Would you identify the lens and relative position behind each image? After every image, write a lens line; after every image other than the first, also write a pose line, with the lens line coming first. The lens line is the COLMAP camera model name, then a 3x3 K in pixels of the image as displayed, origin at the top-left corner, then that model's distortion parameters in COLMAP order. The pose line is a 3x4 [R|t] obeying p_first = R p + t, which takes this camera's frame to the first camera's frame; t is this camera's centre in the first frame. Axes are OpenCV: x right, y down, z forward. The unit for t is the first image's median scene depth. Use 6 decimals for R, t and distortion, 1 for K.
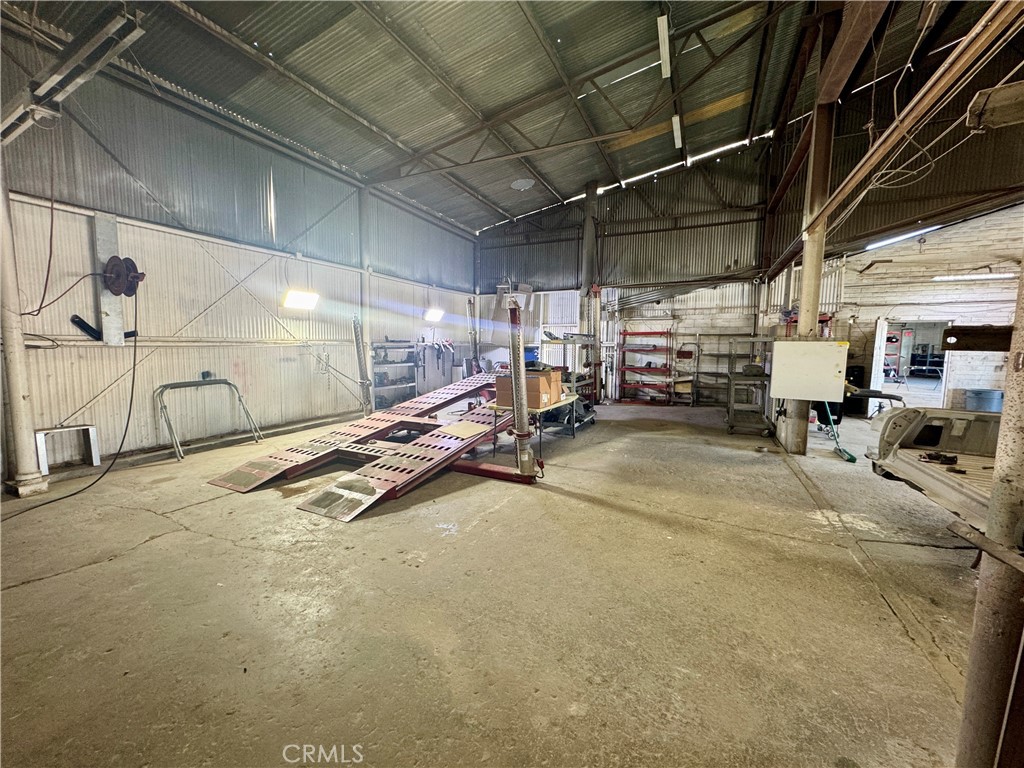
lens RADIAL K [[407.5, 0, 512.0], [0, 407.5, 384.0], [0, 0, 1]] dist [-0.001787, 0.000272]
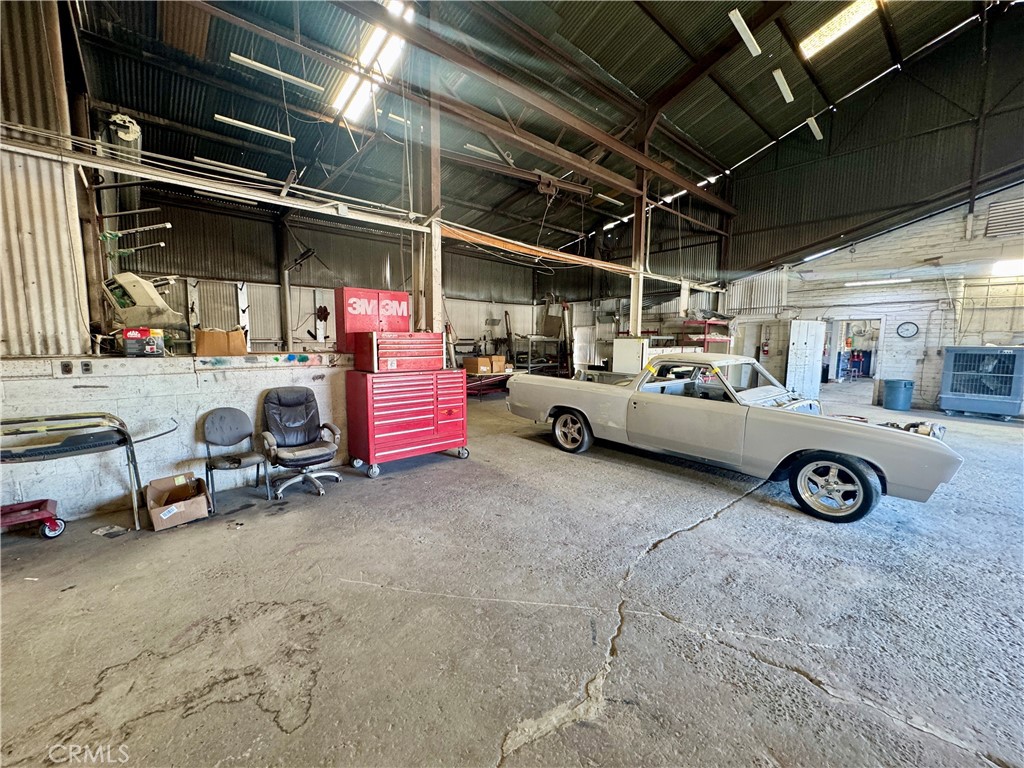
lens RADIAL K [[407.5, 0, 512.0], [0, 407.5, 384.0], [0, 0, 1]] dist [-0.001787, 0.000272]
pose [[0.919232, 0.038142, -0.391865, 0.597475], [-0.036388, 0.999267, 0.011904, 0.049286], [0.392031, 0.003317, 0.919946, -0.454219]]
